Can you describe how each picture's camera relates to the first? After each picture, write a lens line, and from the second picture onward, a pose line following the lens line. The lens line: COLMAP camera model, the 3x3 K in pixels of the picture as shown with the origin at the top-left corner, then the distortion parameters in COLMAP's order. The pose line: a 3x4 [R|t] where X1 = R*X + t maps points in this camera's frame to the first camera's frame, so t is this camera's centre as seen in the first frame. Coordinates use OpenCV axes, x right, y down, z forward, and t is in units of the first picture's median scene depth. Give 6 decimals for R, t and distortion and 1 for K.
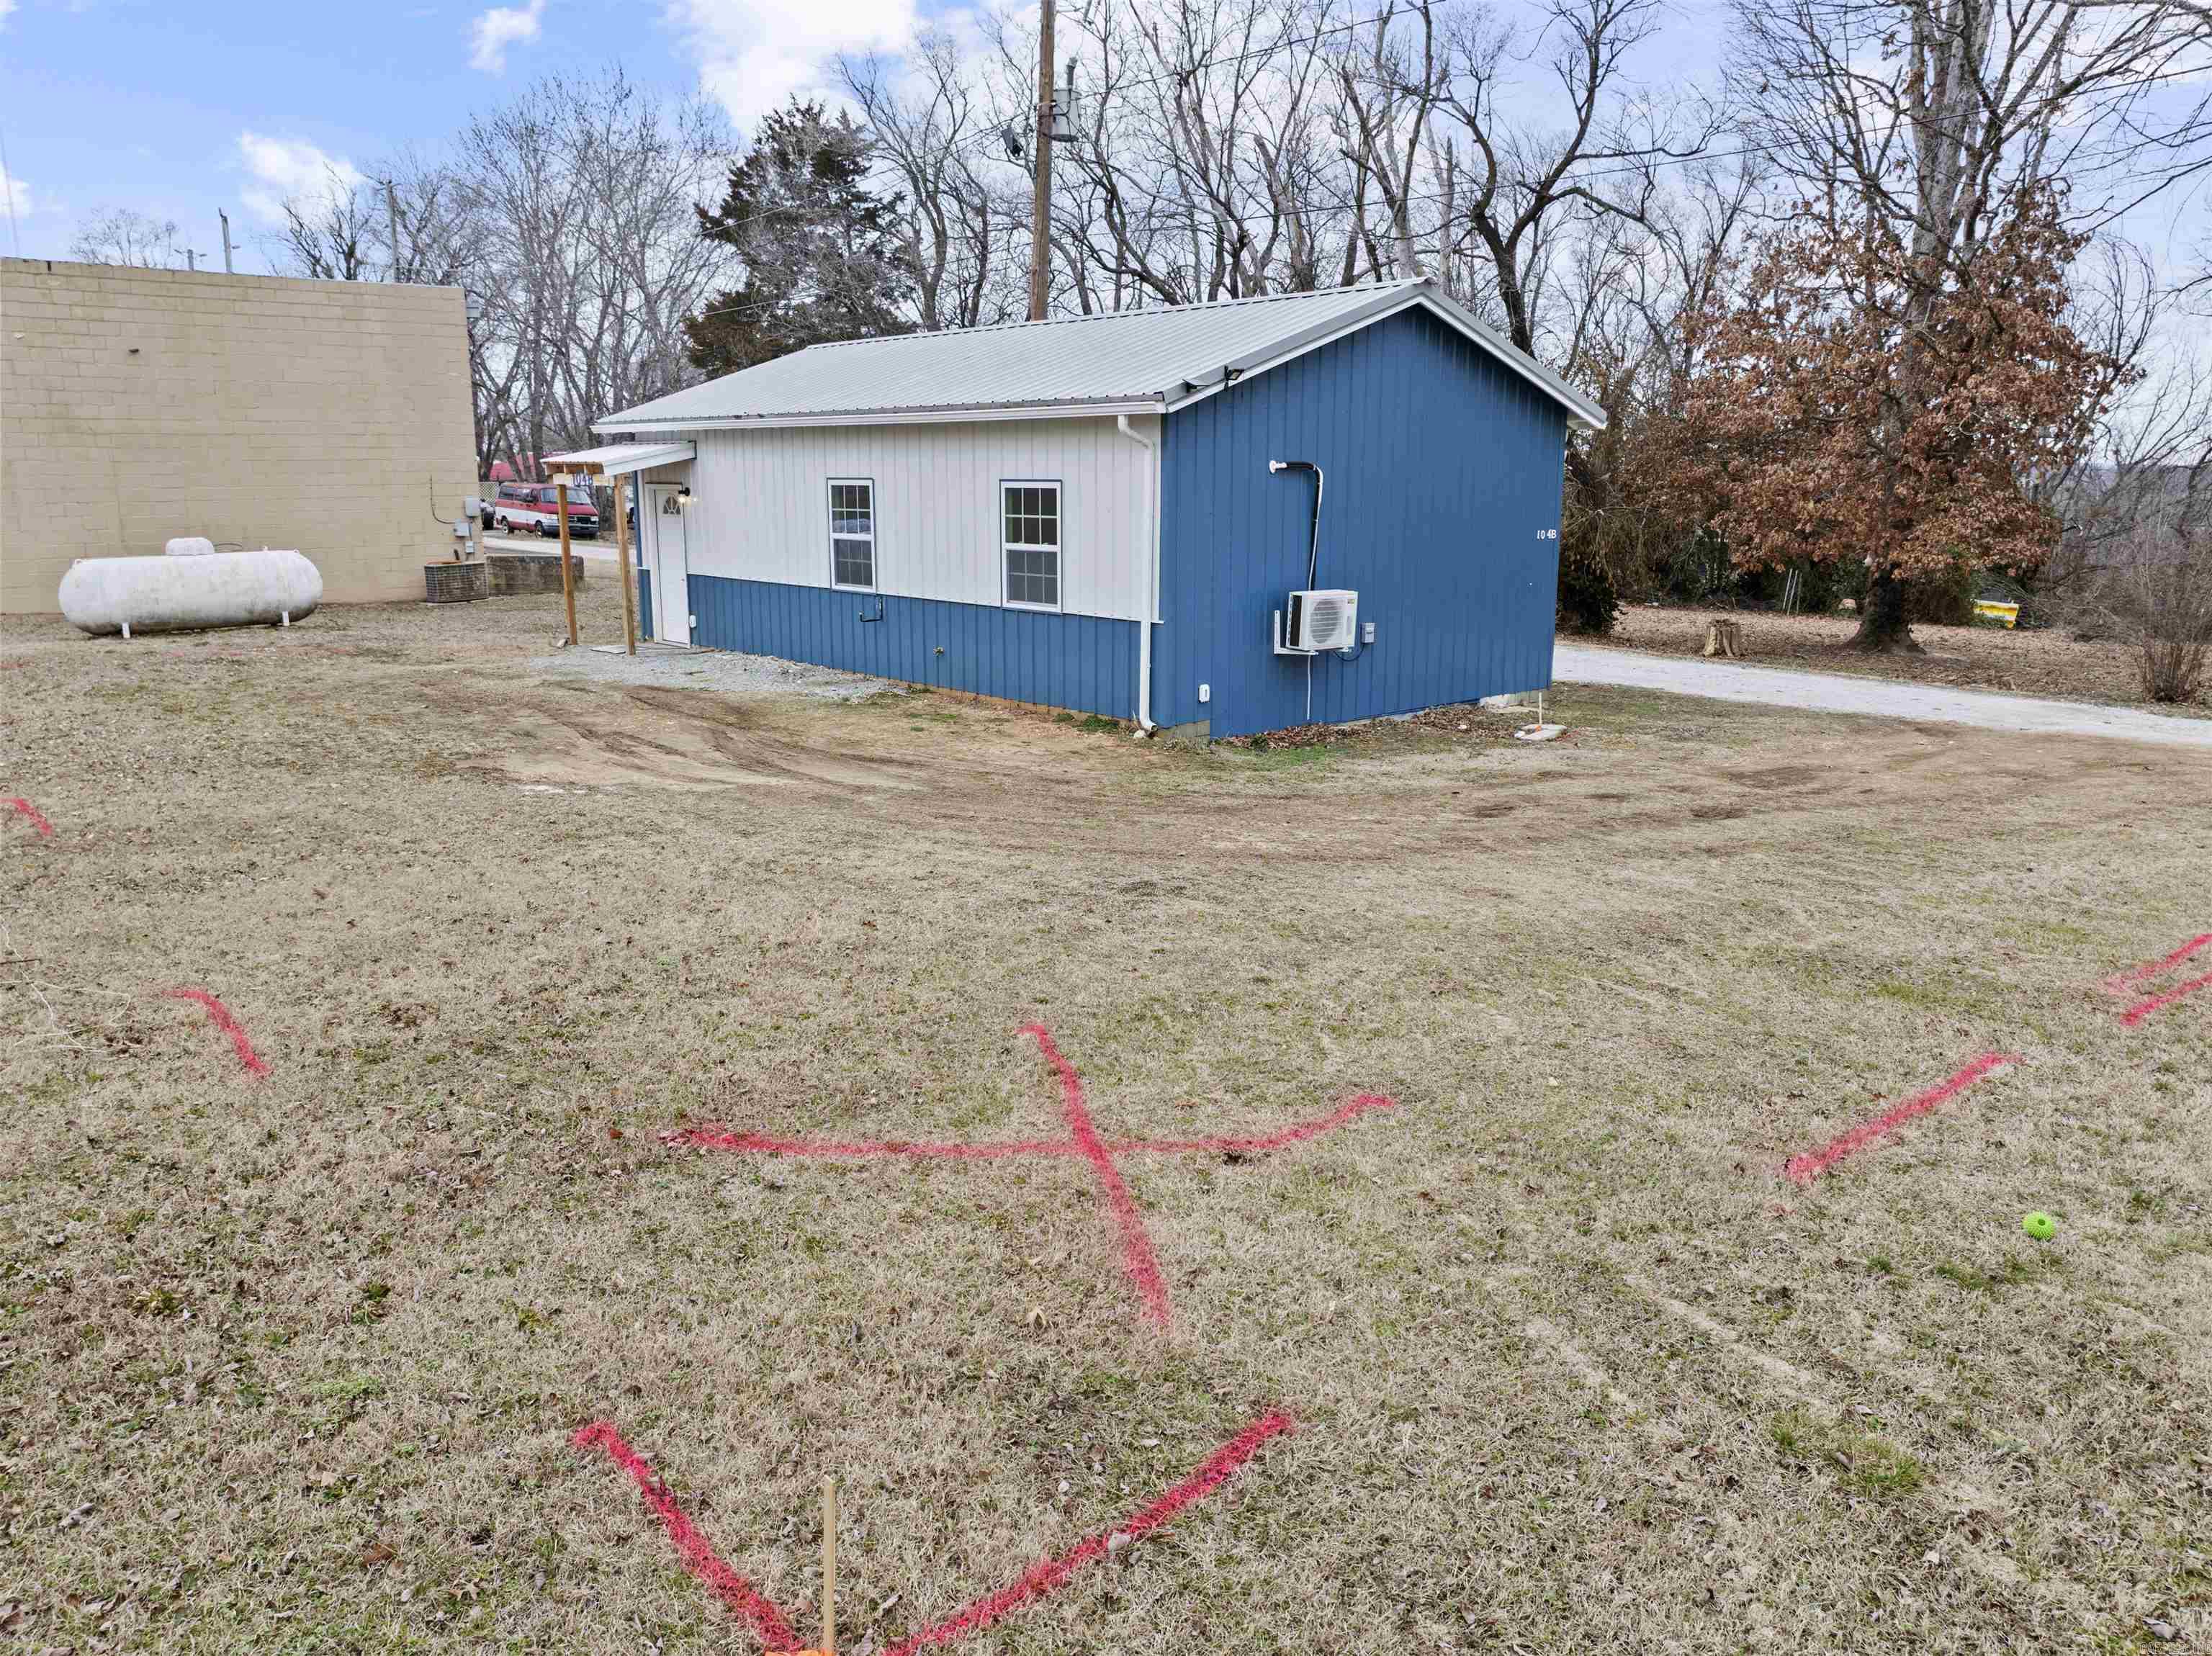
lens RADIAL K [[1532.8, 0, 1106.0], [0, 1532.8, 828.0], [0, 0, 1]] dist [-0.029025, -0.004729]
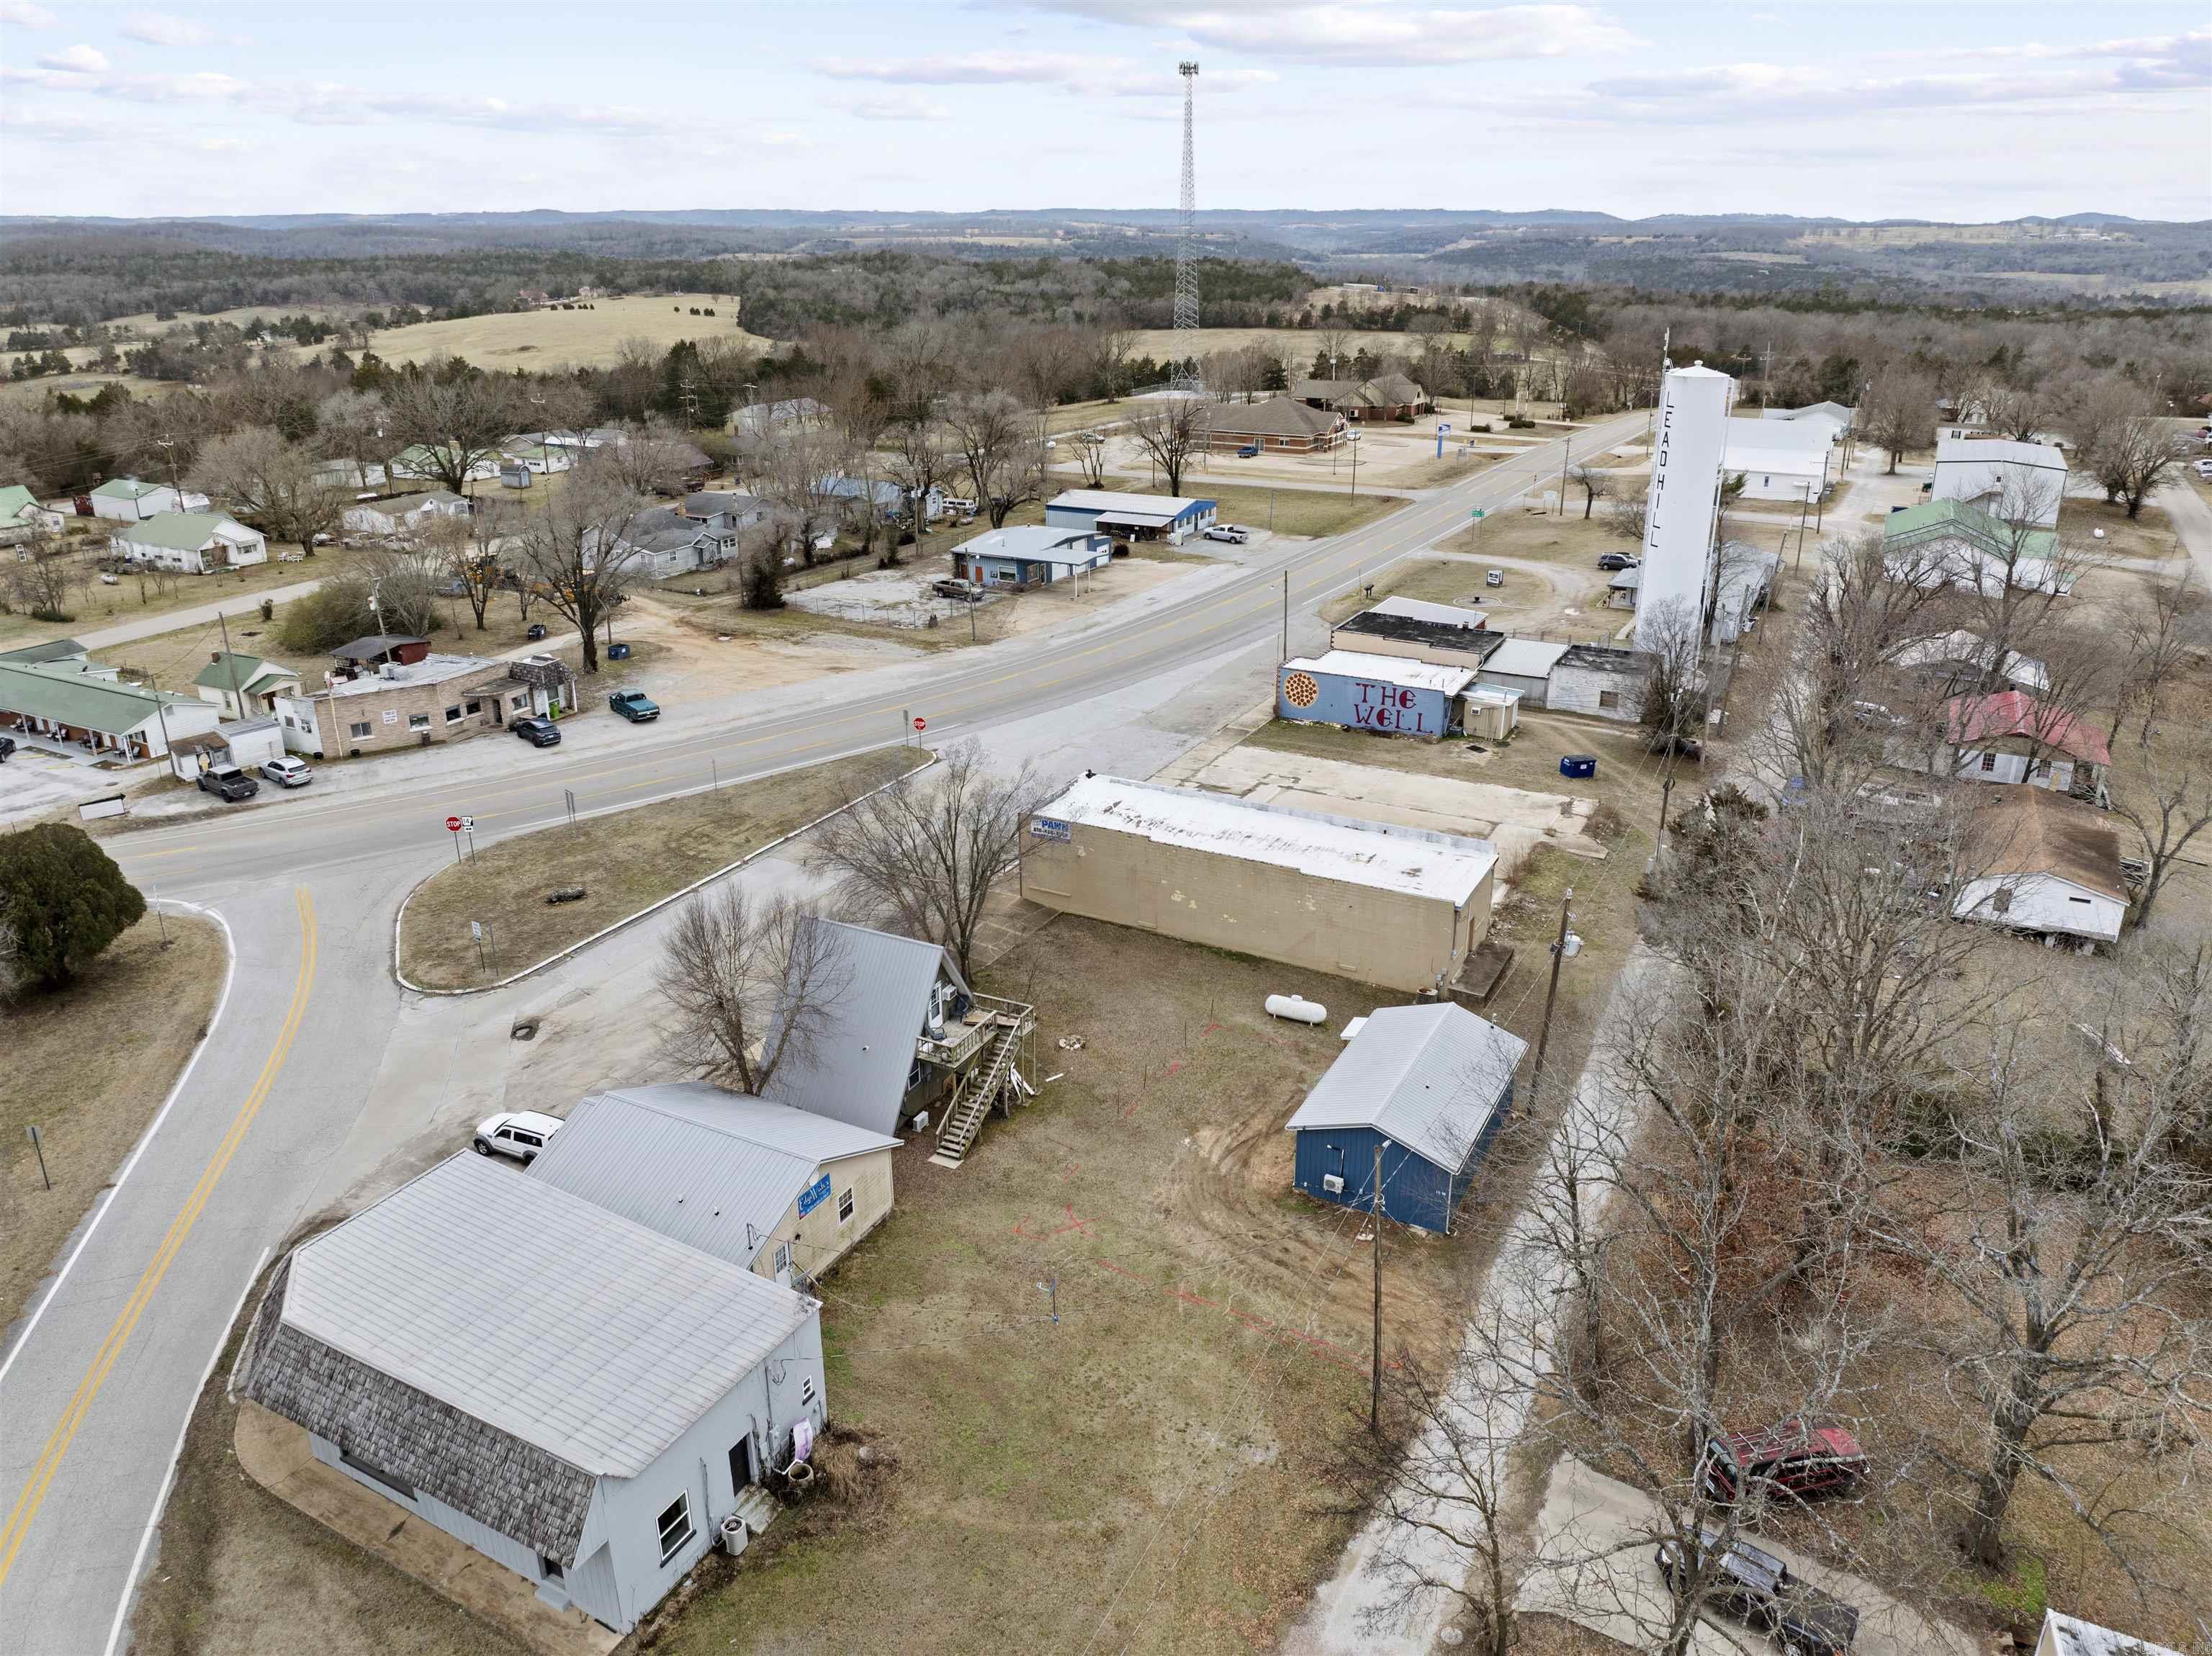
lens RADIAL K [[1554.8, 0, 1117.0], [0, 1554.8, 815.9], [0, 0, 1]] dist [-0.034577, 0.010104]
pose [[0.368692, 0.334314, -0.867352, 3.180134], [-0.217757, 0.938186, 0.269053, -2.033960], [0.903686, 0.089675, 0.418701, -1.374138]]
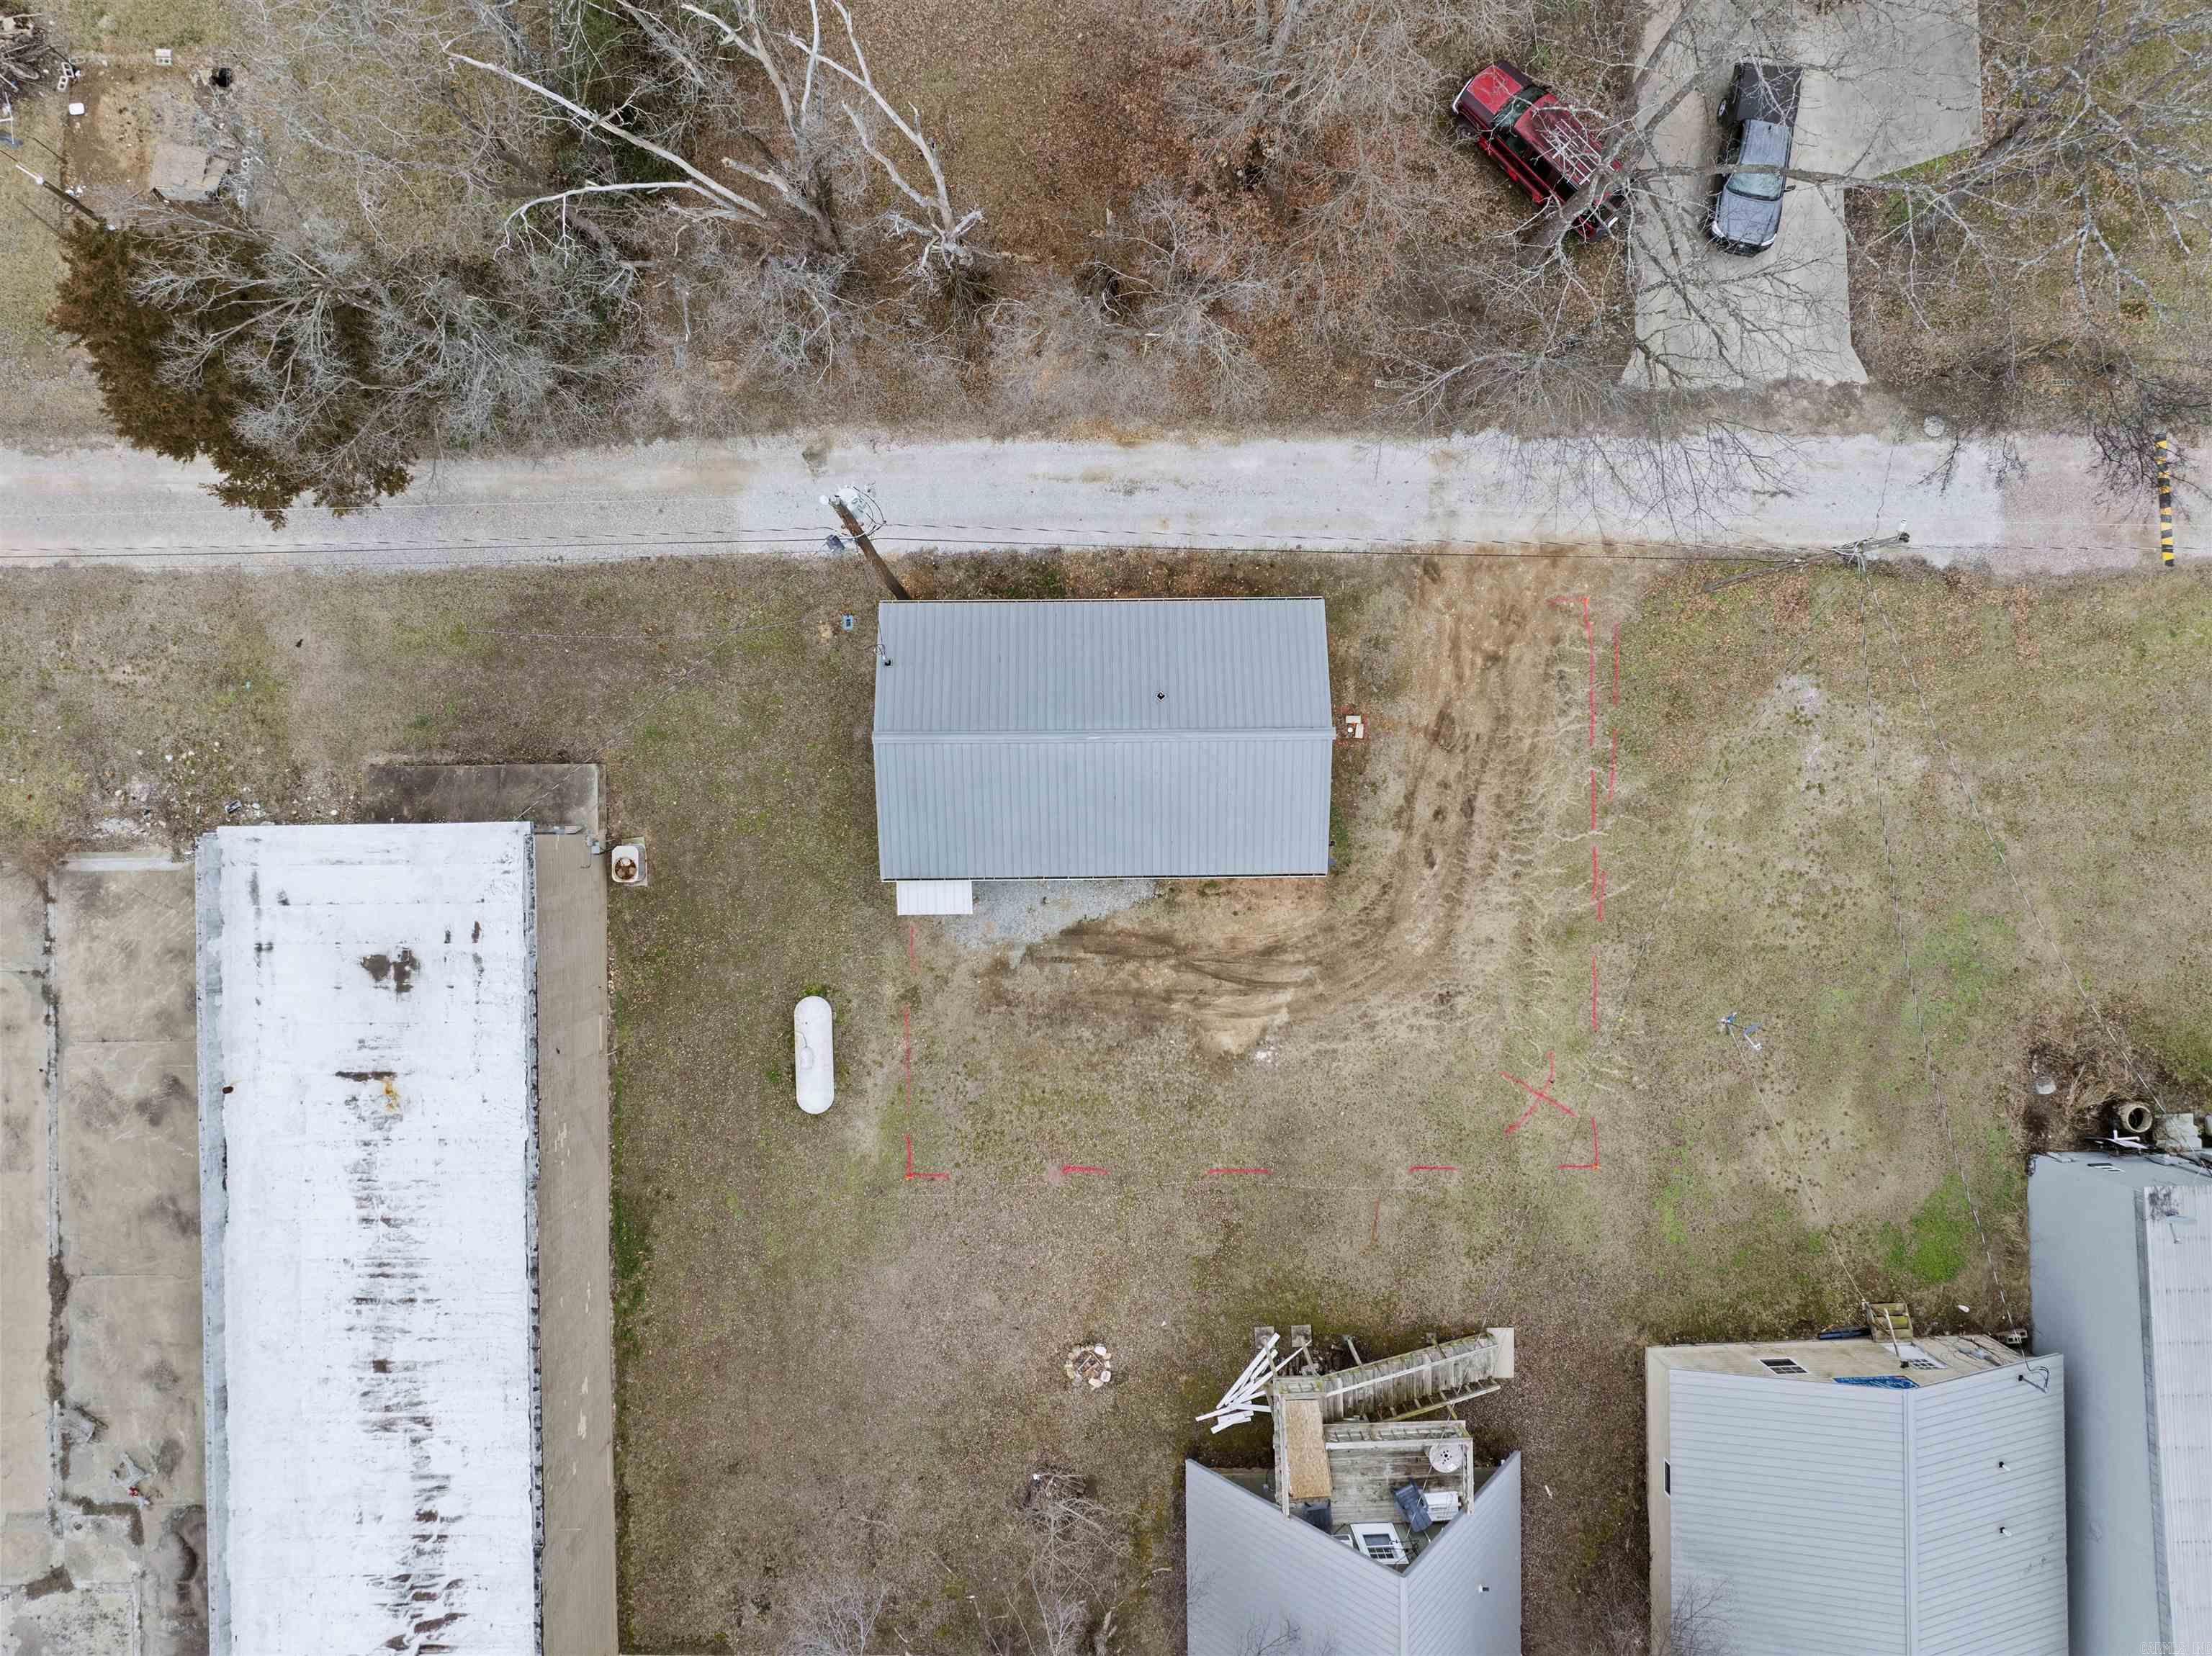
lens RADIAL K [[1532.8, 0, 1106.0], [0, 1532.8, 828.0], [0, 0, 1]] dist [-0.029025, -0.004729]
pose [[0.645665, -0.763441, 0.016553, -0.194407], [0.159498, 0.156027, 0.974790, -2.821432], [-0.746778, -0.626748, 0.222509, 0.599226]]
